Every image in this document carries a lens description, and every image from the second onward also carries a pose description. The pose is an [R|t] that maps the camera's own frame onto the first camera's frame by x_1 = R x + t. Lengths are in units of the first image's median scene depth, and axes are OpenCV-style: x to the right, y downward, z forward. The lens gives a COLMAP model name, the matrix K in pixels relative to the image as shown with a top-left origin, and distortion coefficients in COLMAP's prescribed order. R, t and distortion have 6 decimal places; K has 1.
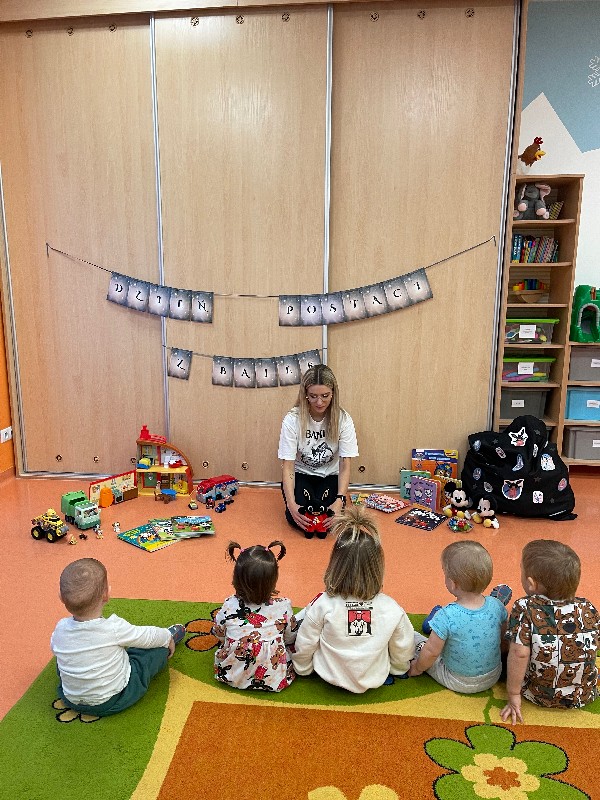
lens RADIAL K [[590.1, 0, 300.1], [0, 590.1, 399.6], [0, 0, 1]] dist [0.048051, -0.000083]
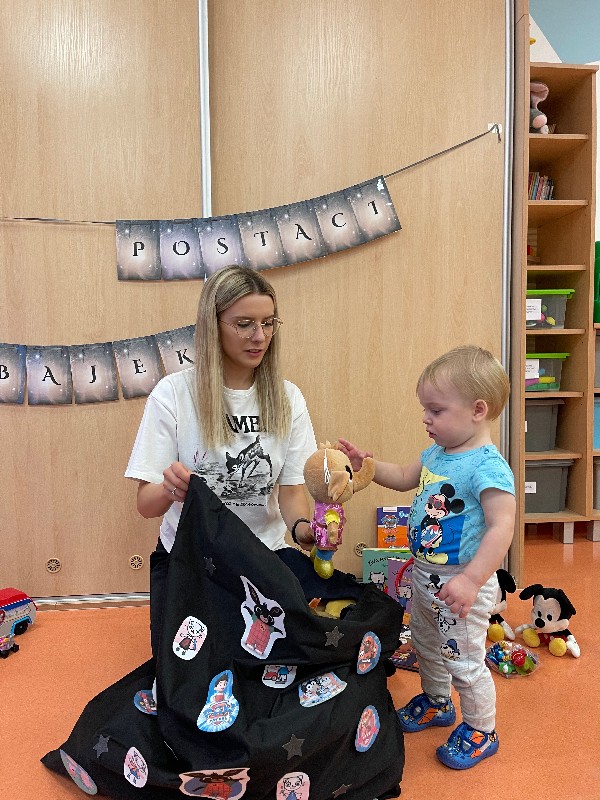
lens RADIAL K [[590.1, 0, 299.2], [0, 590.1, 402.4], [0, 0, 1]] dist [0.048051, -0.000083]
pose [[0.978536, -0.028027, 0.204161, 0.010643], [0.053571, 0.991245, -0.120682, 0.051089], [-0.198991, 0.129029, 0.971470, 0.481731]]
